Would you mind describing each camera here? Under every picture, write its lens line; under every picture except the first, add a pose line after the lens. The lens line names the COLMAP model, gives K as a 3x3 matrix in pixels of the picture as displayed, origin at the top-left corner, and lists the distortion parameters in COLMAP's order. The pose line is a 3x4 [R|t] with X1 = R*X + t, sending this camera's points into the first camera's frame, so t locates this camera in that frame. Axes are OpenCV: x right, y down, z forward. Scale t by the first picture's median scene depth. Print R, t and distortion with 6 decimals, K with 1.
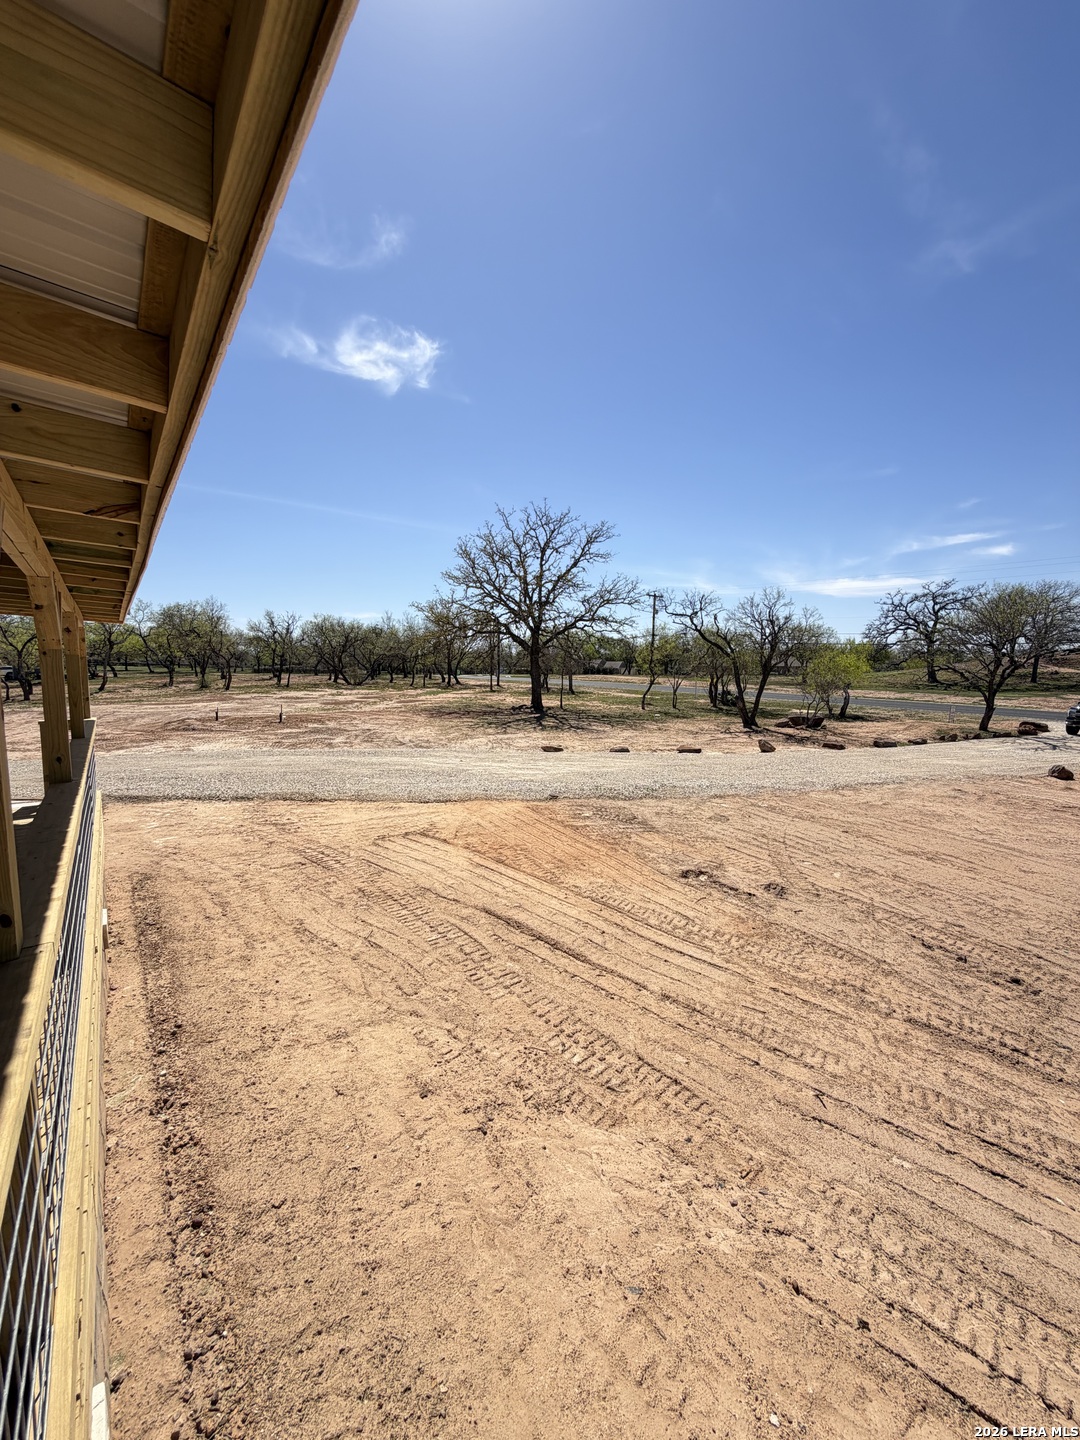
lens RADIAL K [[570.6, 0, 538.3], [0, 570.6, 715.2], [0, 0, 1]] dist [0.000364, 0.000088]
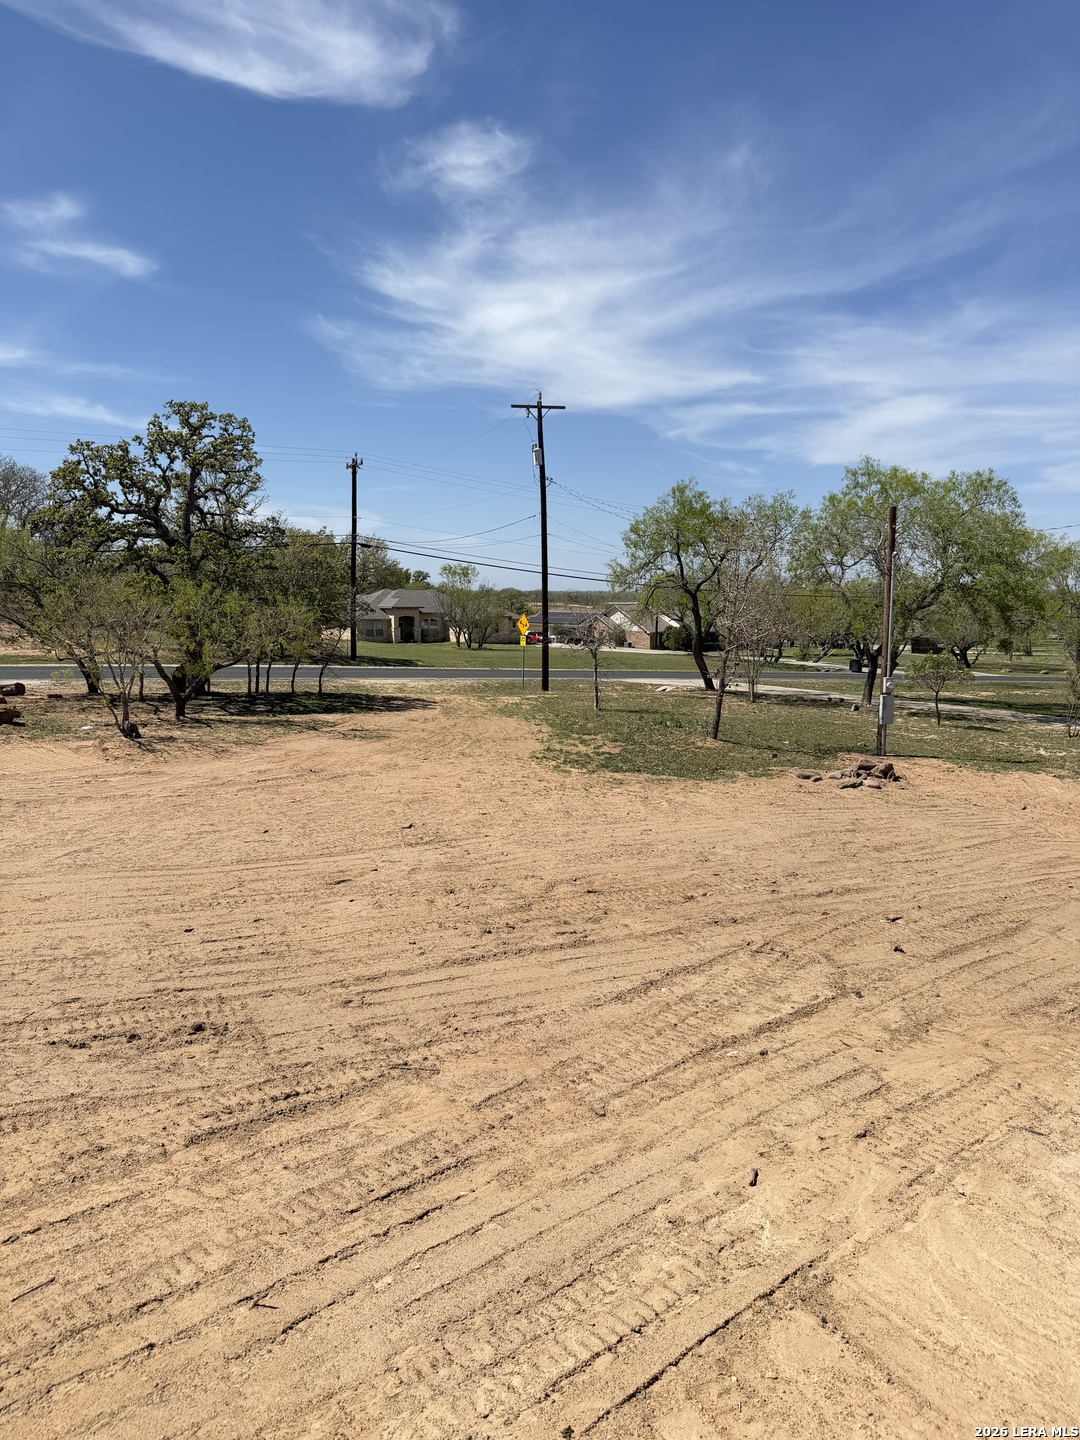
lens RADIAL K [[987.6, 0, 559.8], [0, 987.6, 710.1], [0, 0, 1]] dist [-0.006729, -0.015830]
pose [[0.142635, -0.119788, 0.982500, -0.377372], [0.090168, 0.990094, 0.107624, -0.039574], [-0.985660, 0.073239, 0.152023, 0.430702]]
